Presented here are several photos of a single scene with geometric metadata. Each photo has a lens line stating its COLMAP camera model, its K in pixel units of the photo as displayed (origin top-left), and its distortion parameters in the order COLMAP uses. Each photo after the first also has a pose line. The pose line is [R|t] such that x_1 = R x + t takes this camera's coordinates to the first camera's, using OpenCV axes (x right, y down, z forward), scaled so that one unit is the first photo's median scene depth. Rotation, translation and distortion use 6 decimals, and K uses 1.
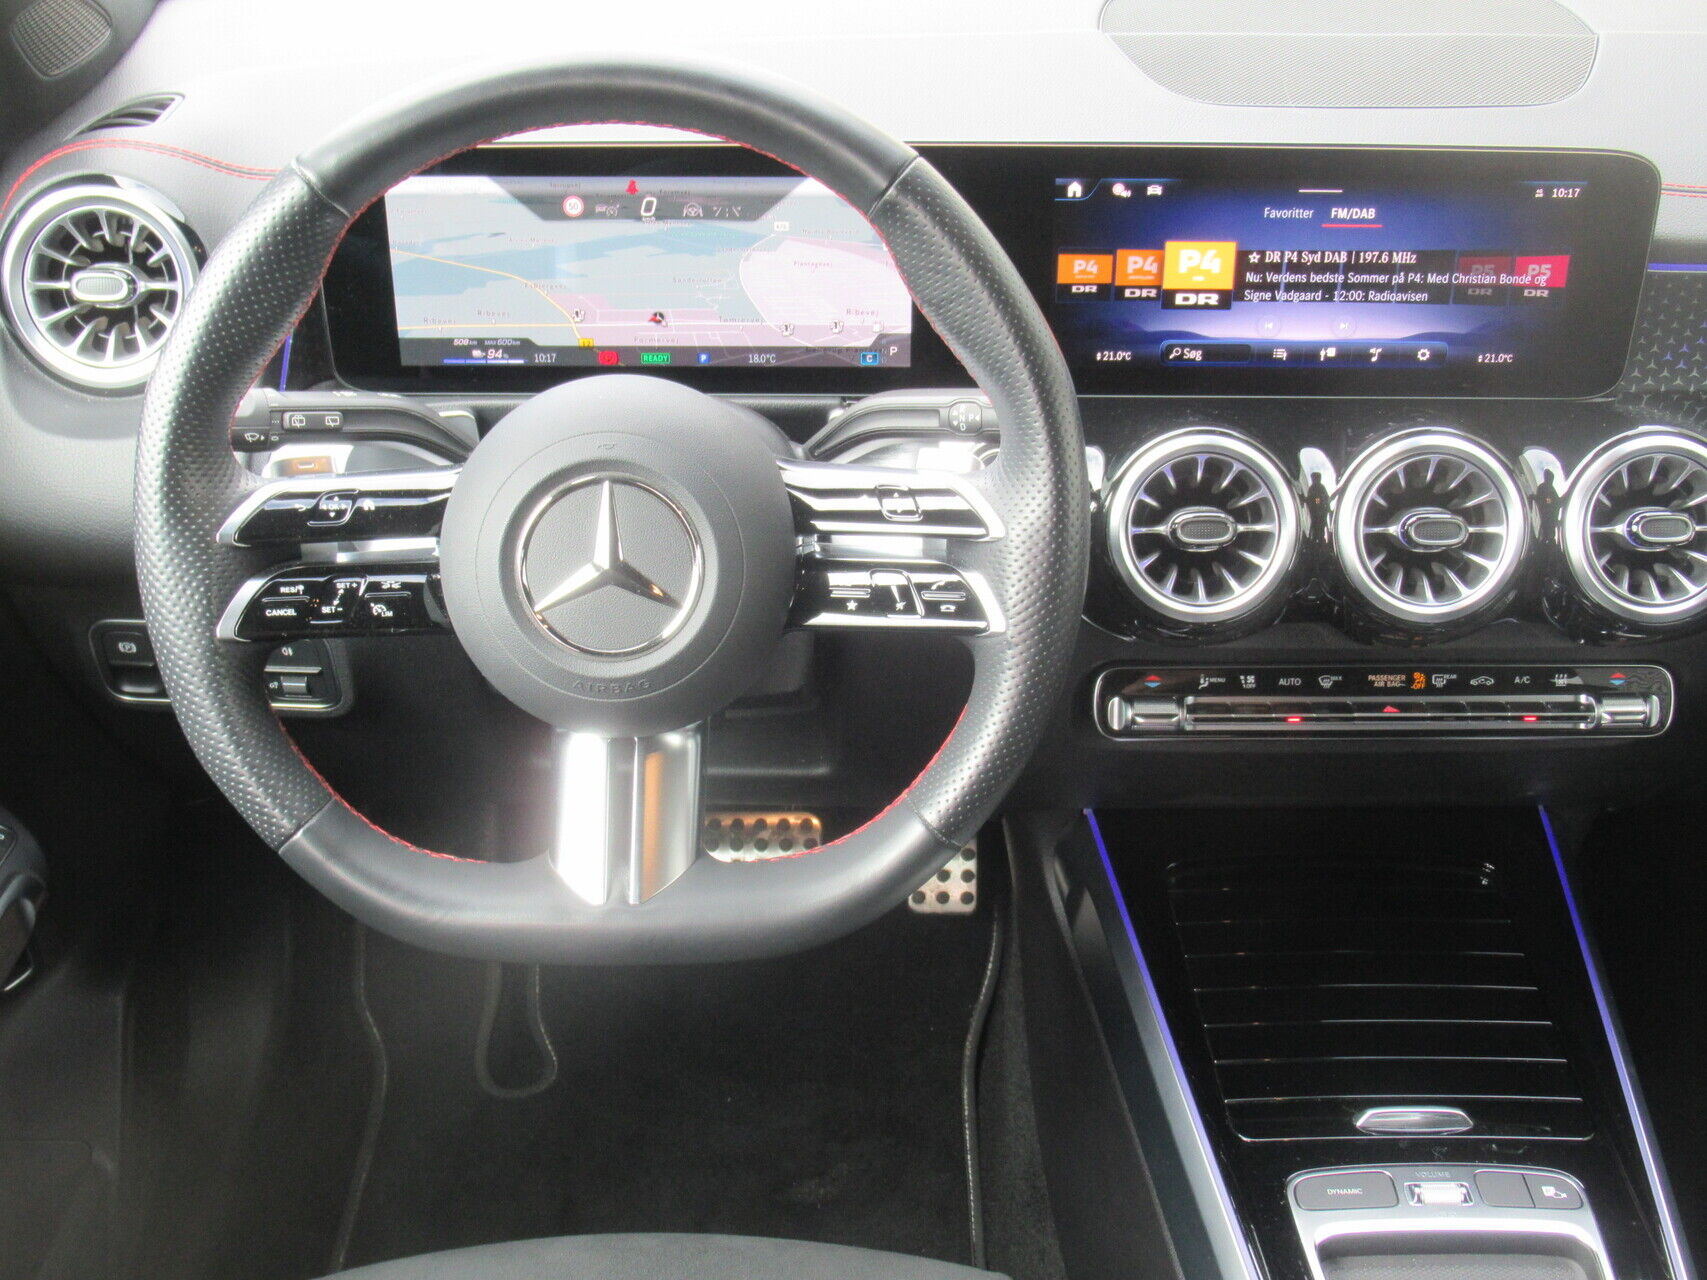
lens RADIAL K [[2100.2, 0, 824.4], [0, 2100.2, 626.8], [0, 0, 1]] dist [-0.040101, 0.000000]
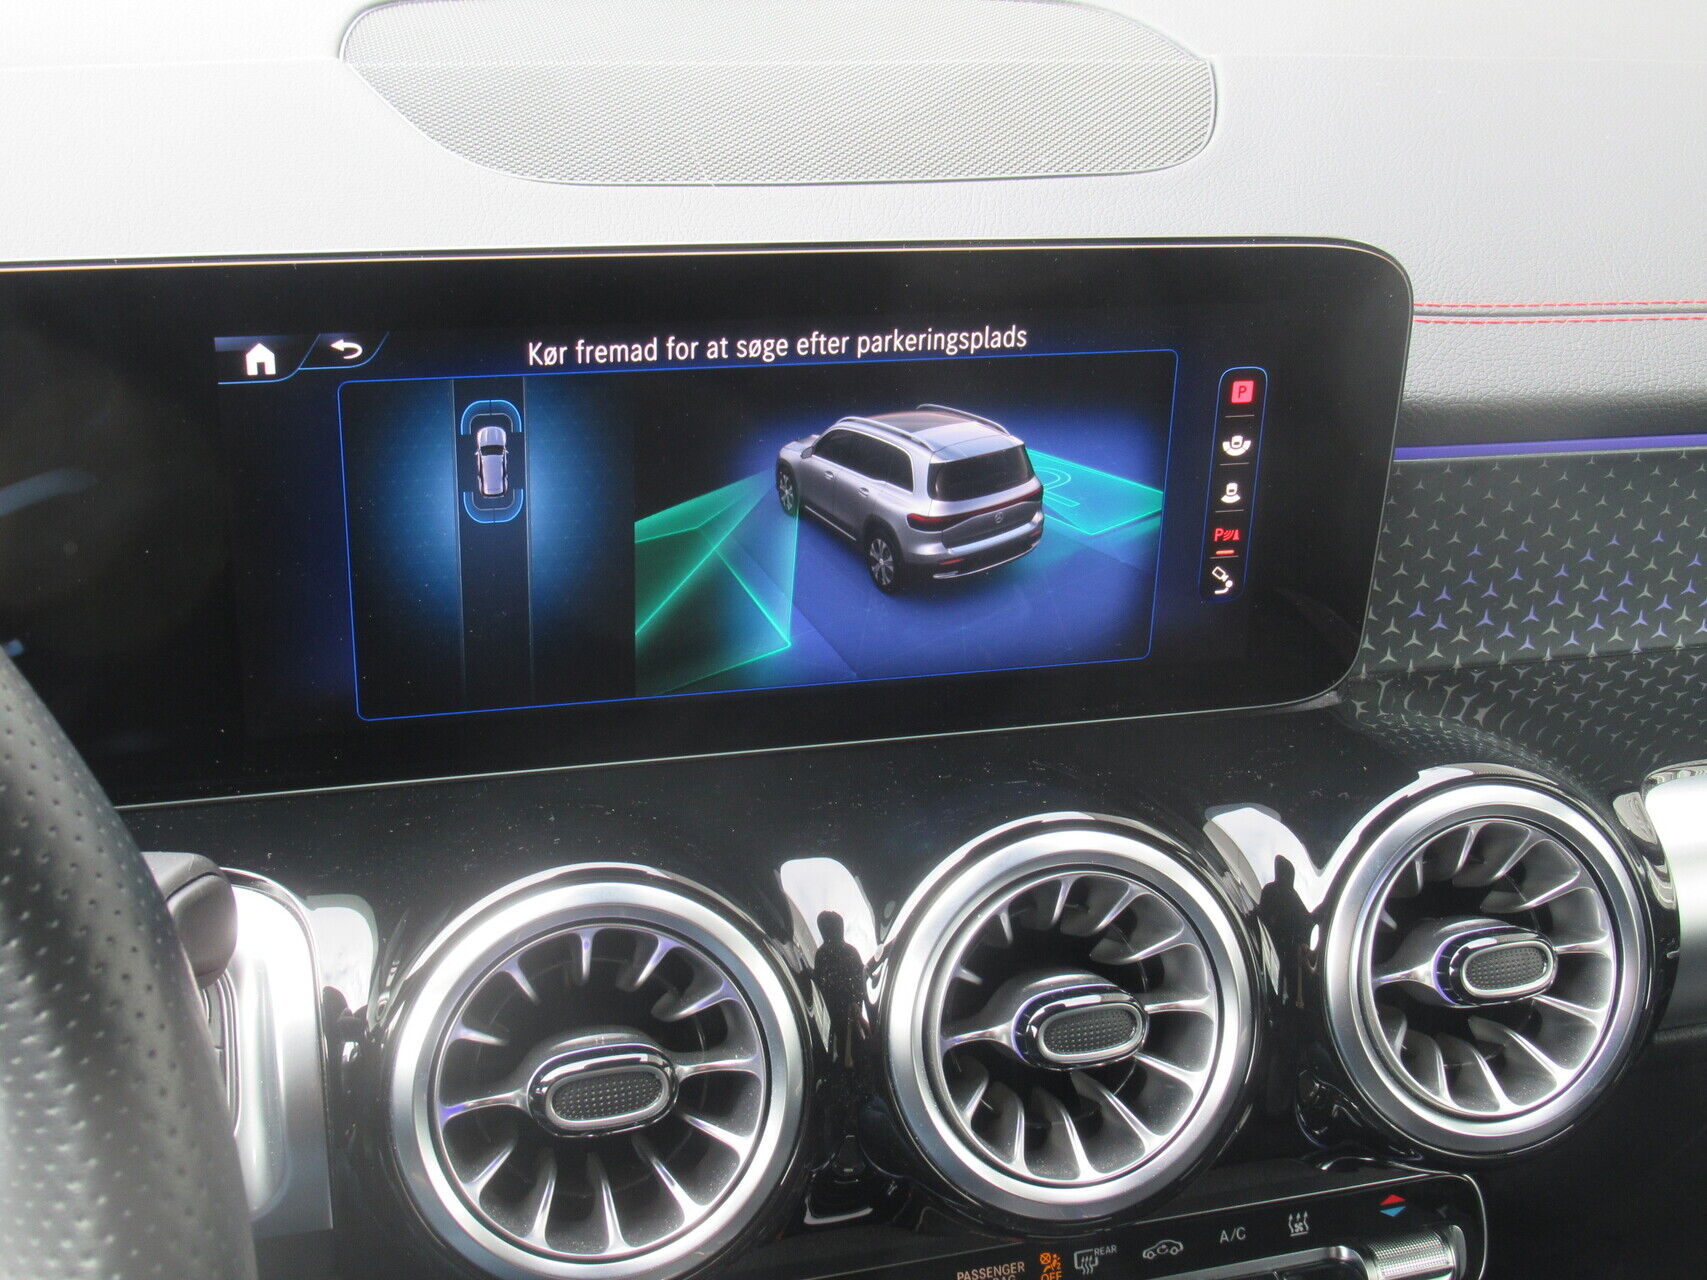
lens RADIAL K [[2160.8, 0, 889.1], [0, 2160.8, 610.8], [0, 0, 1]] dist [-0.029881, 0.000000]
pose [[0.954078, -0.070066, 0.291250, 0.109963], [0.094816, 0.992907, -0.071732, -0.108247], [-0.284158, 0.096053, 0.953954, 0.523318]]
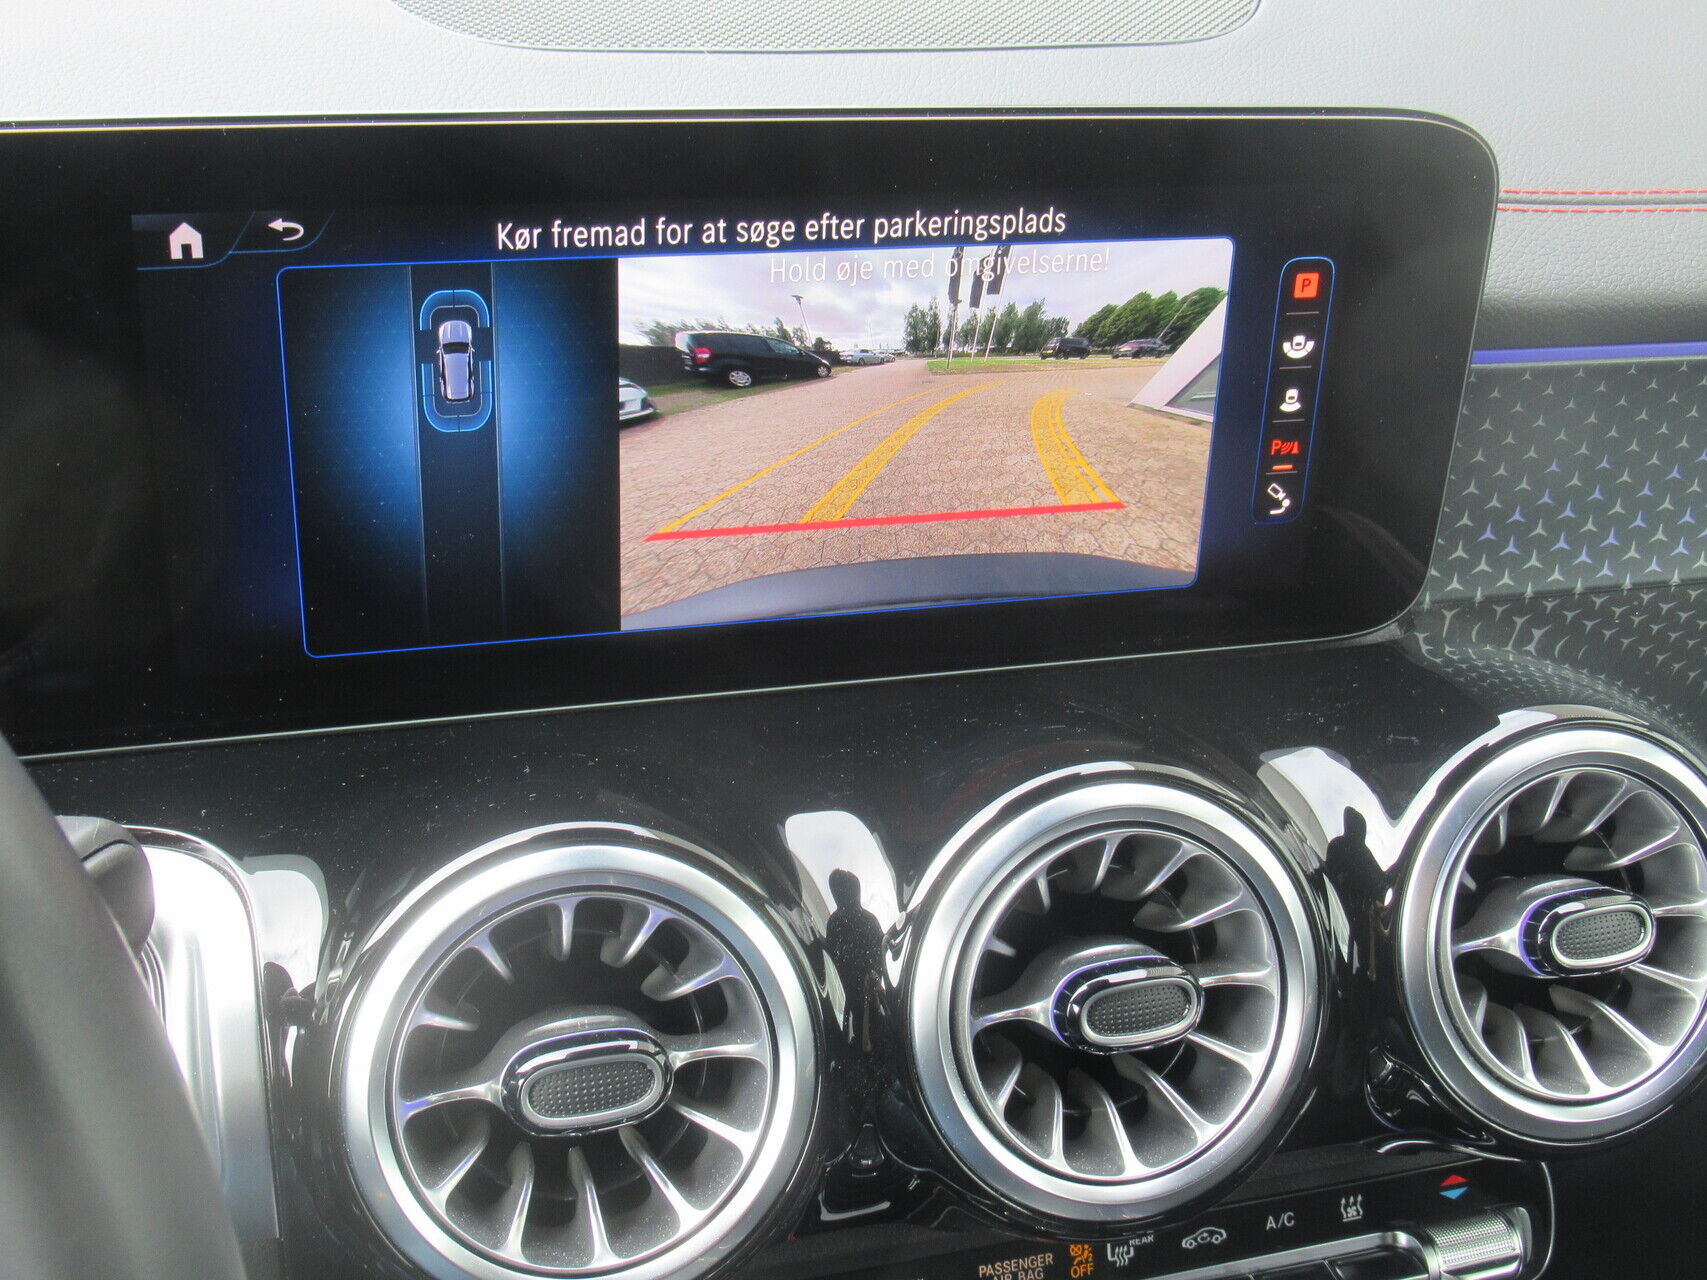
lens RADIAL K [[2160.8, 0, 887.5], [0, 2160.8, 617.0], [0, 0, 1]] dist [-0.029881, 0.000000]
pose [[0.951223, -0.080668, 0.297771, 0.119156], [0.094224, 0.995055, -0.031429, -0.113709], [-0.293763, 0.057953, 0.954120, 0.584141]]
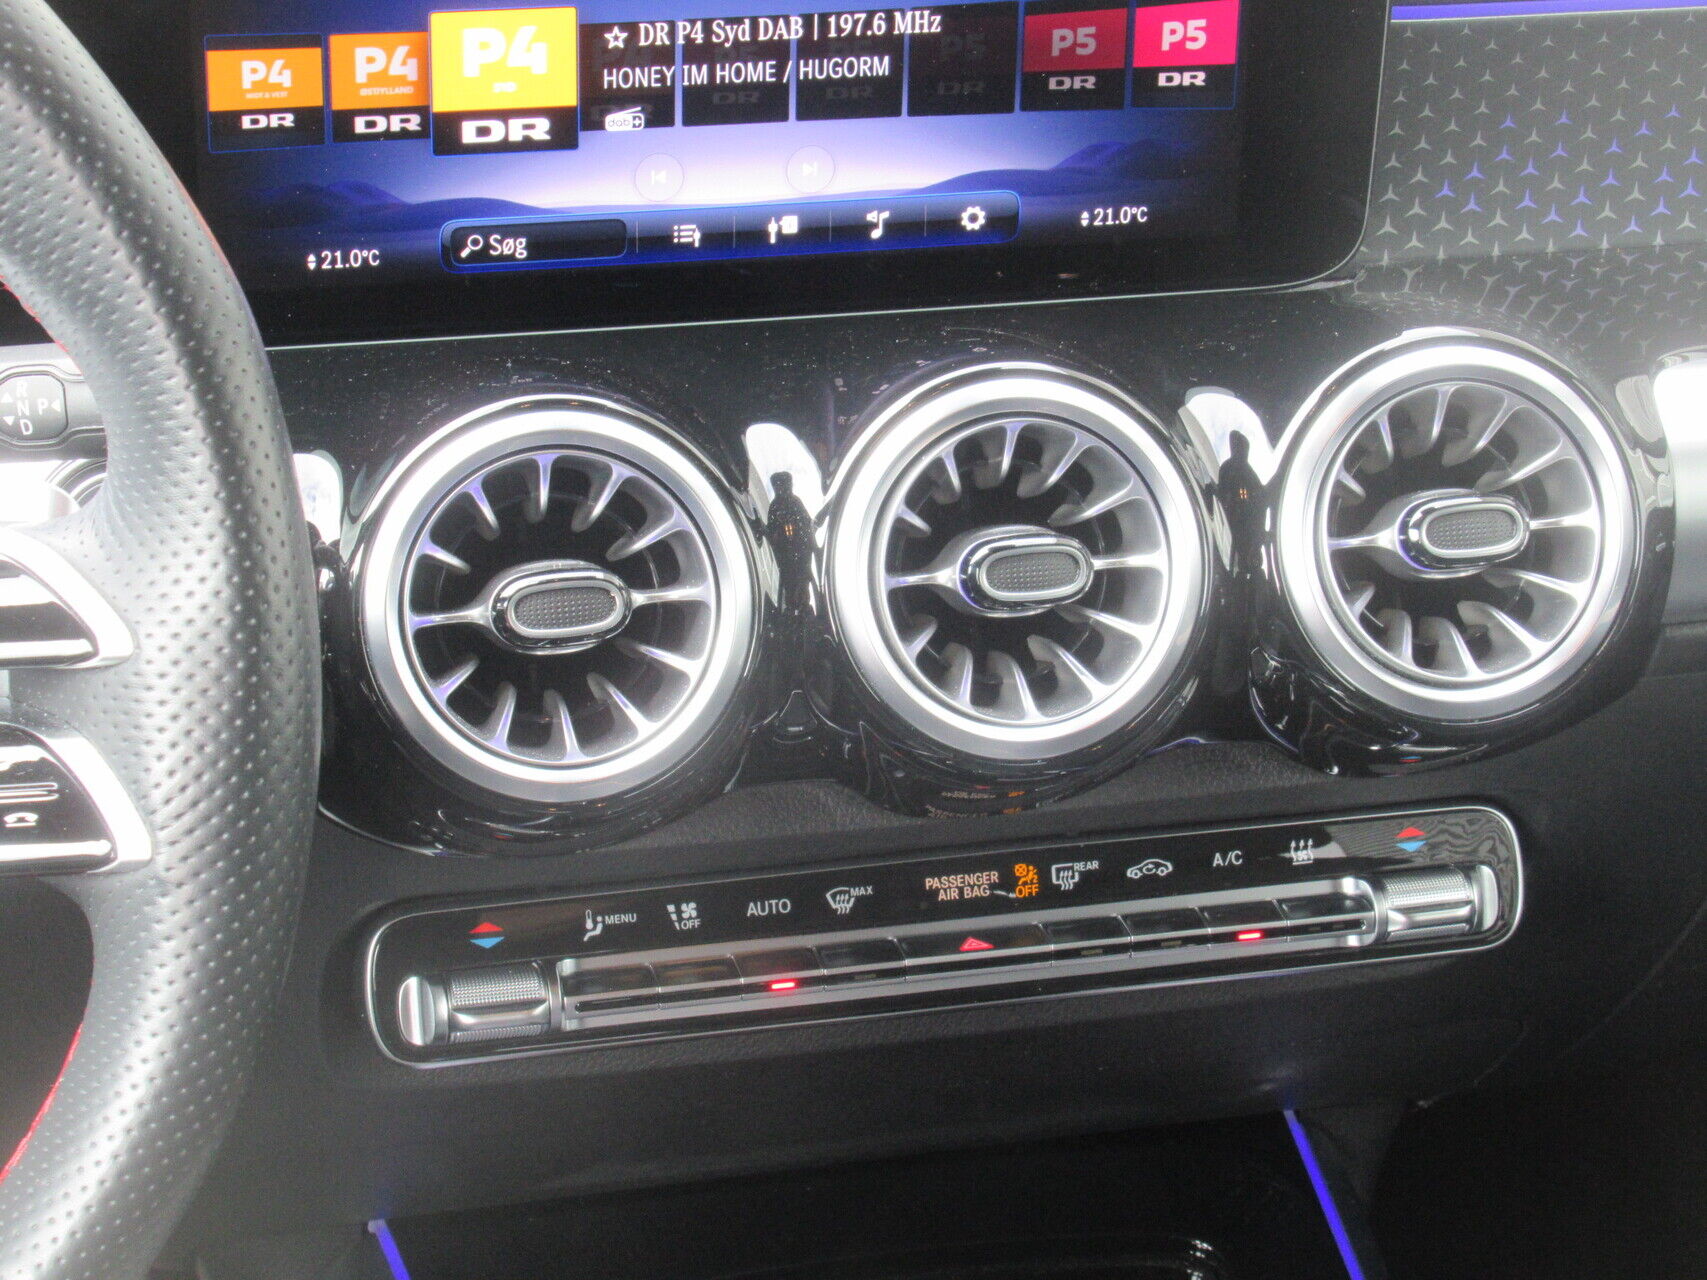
lens RADIAL K [[4299.3, 0, 856.3], [0, 4299.3, 608.5], [0, 0, 1]] dist [0.161786, 0.000000]
pose [[0.967770, -0.079419, 0.238985, 0.011061], [0.092190, 0.994824, -0.042724, 0.002057], [-0.234355, 0.063379, 0.970083, 0.031342]]
